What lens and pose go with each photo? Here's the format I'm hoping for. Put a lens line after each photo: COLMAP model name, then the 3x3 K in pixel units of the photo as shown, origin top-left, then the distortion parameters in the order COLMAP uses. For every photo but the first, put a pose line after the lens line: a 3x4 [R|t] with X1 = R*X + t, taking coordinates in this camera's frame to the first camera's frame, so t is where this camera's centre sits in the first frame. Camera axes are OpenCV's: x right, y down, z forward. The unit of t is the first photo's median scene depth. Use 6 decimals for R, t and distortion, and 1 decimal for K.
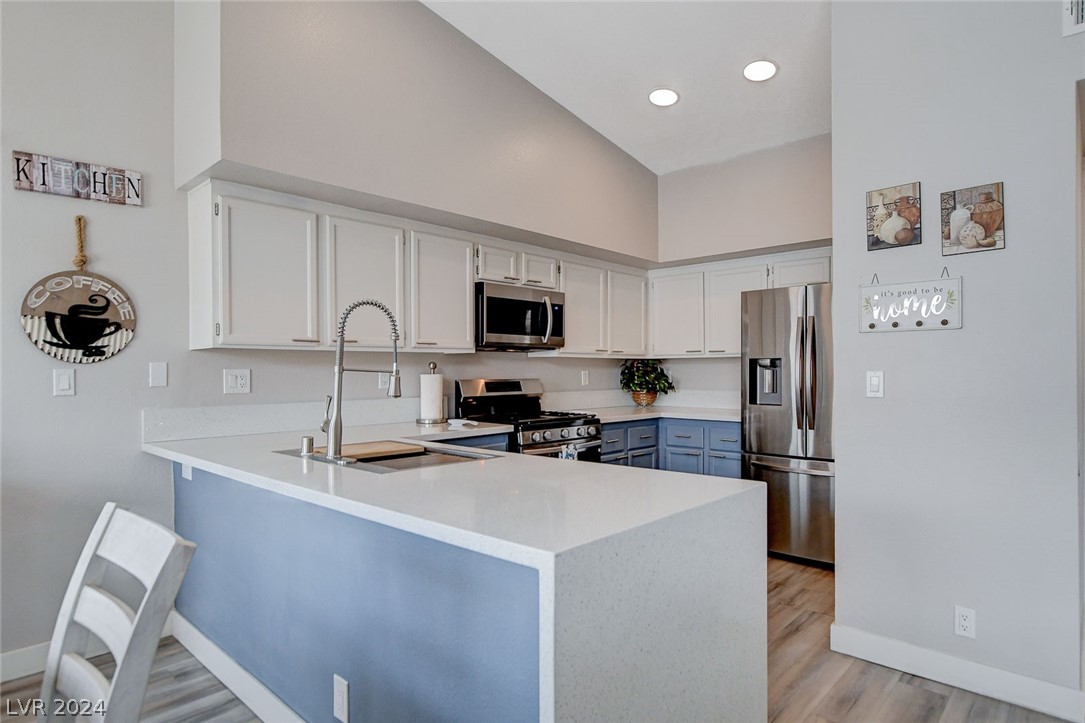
lens RADIAL K [[602.6, 0, 565.8], [0, 602.6, 367.4], [0, 0, 1]] dist [-0.014701, 0.000902]
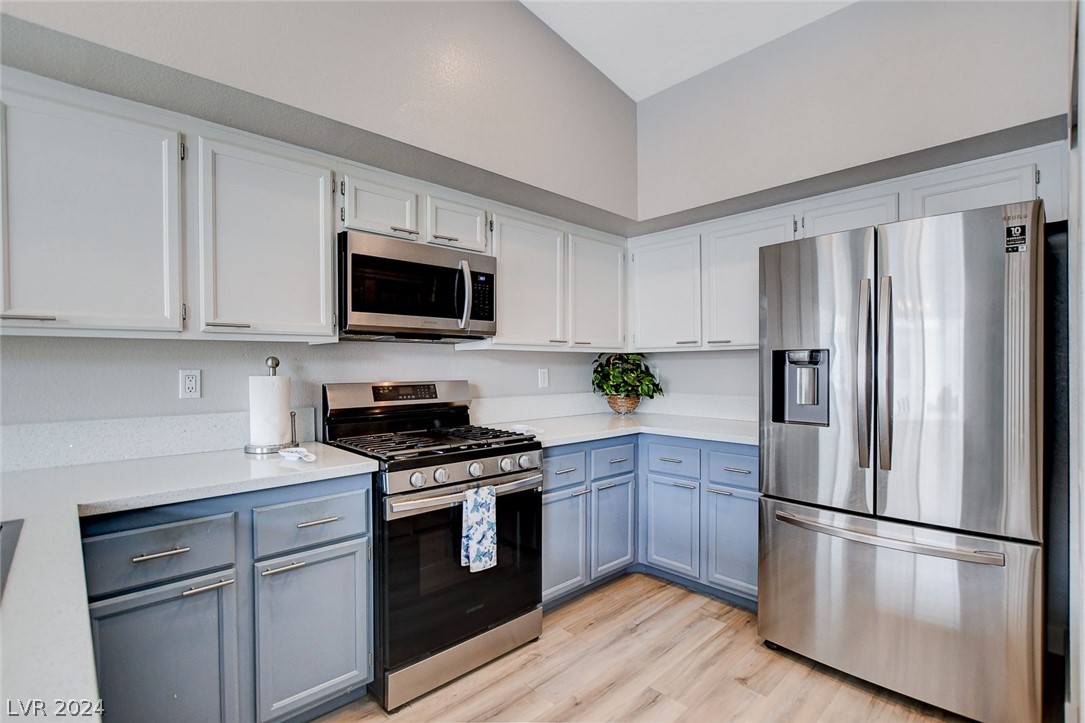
lens RADIAL K [[503.4, 0, 542.7], [0, 503.4, 367.4], [0, 0, 1]] dist [-0.011350, -0.000282]
pose [[0.996712, -0.001317, -0.081010, 0.109066], [0.001900, 0.999973, 0.007131, -0.000954], [0.080999, -0.007262, 0.996688, 0.469789]]
